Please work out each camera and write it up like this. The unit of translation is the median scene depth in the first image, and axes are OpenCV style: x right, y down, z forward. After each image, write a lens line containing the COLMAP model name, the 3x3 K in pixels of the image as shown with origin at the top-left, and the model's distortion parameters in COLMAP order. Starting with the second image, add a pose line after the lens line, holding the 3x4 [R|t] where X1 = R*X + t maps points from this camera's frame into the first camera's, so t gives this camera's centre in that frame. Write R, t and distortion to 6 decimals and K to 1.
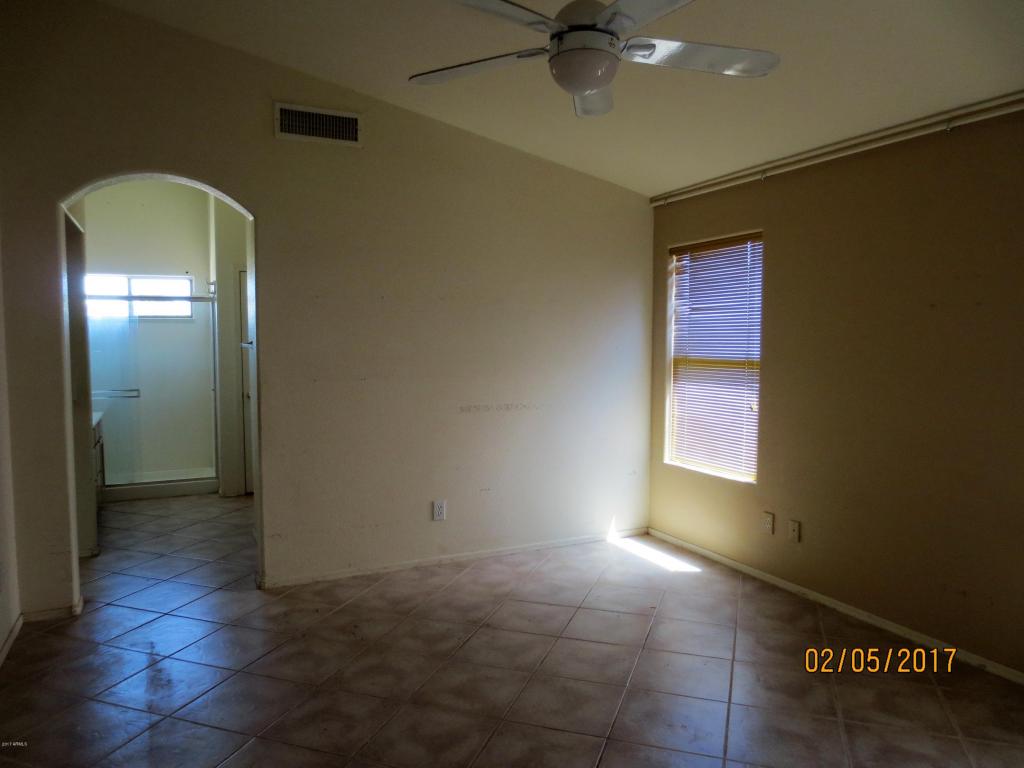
lens RADIAL K [[723.2, 0, 510.2], [0, 723.2, 388.5], [0, 0, 1]] dist [-0.036358, 0.014283]
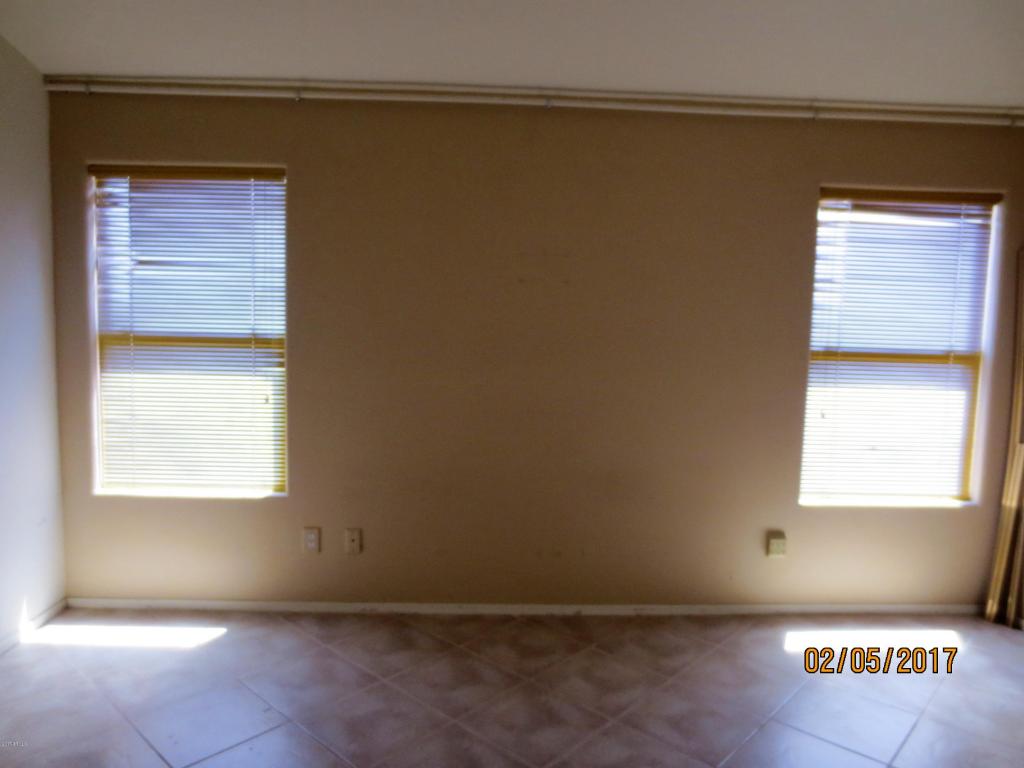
lens RADIAL K [[723.2, 0, 510.2], [0, 723.2, 388.5], [0, 0, 1]] dist [-0.036358, 0.014283]
pose [[0.397273, -0.081112, 0.914109, -0.255399], [0.037296, 0.996690, 0.072230, -0.029307], [-0.916942, 0.005397, 0.398983, 0.446735]]
